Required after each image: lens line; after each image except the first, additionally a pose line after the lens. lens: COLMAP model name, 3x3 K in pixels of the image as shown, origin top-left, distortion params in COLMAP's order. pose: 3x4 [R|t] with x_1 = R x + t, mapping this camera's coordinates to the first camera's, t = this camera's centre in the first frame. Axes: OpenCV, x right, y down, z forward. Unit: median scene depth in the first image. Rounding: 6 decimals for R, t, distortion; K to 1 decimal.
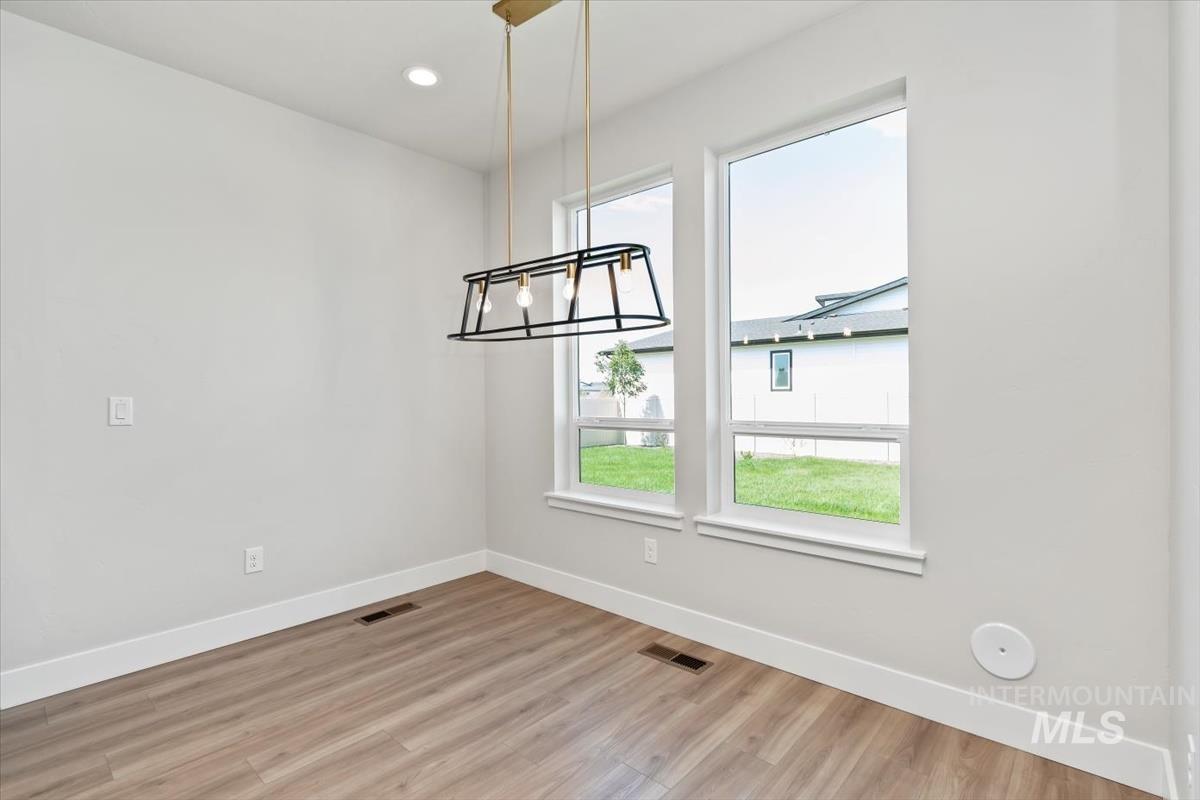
lens RADIAL K [[551.8, 0, 600.0], [0, 551.8, 400.0], [0, 0, 1]] dist [0.003287, 0.000088]
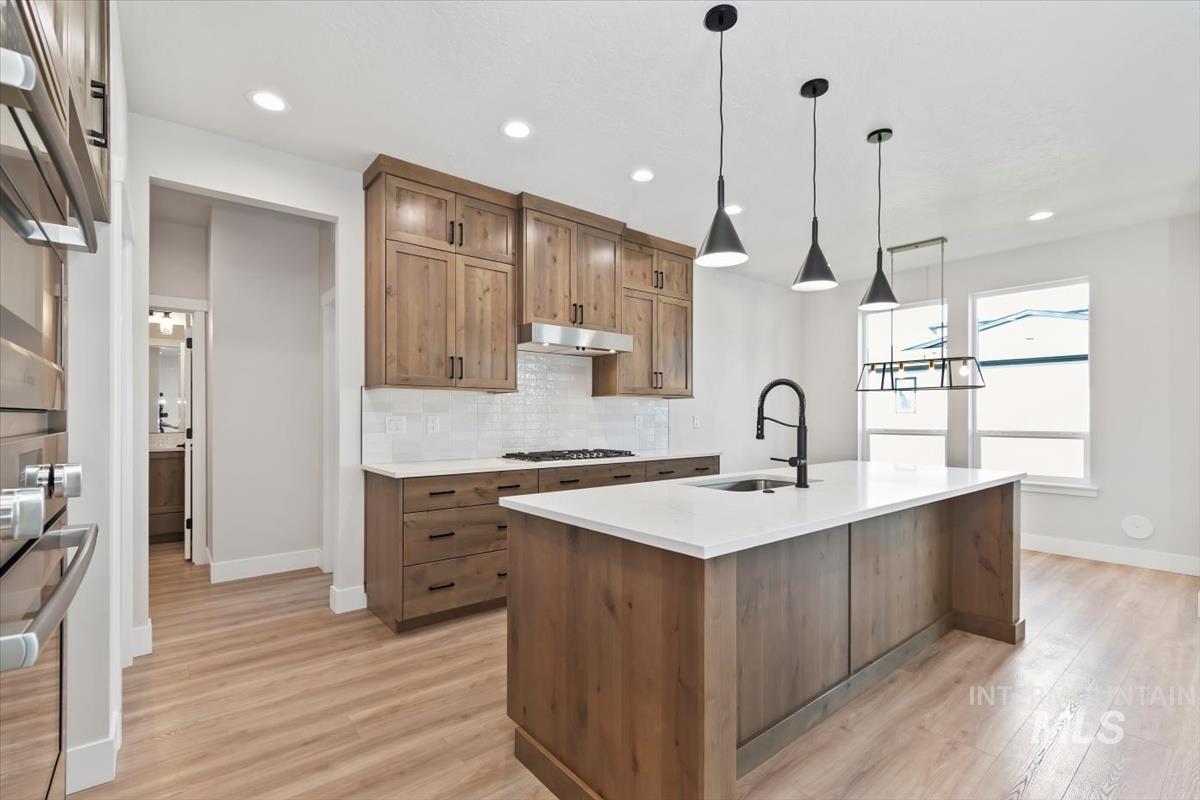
lens RADIAL K [[530.4, 0, 590.1], [0, 530.4, 416.6], [0, 0, 1]] dist [0.002270, 0.000196]
pose [[0.986642, 0.009408, -0.162633, -0.845990], [-0.010266, 0.999937, -0.004437, 0.012641], [0.162581, 0.006048, 0.986677, -1.127533]]
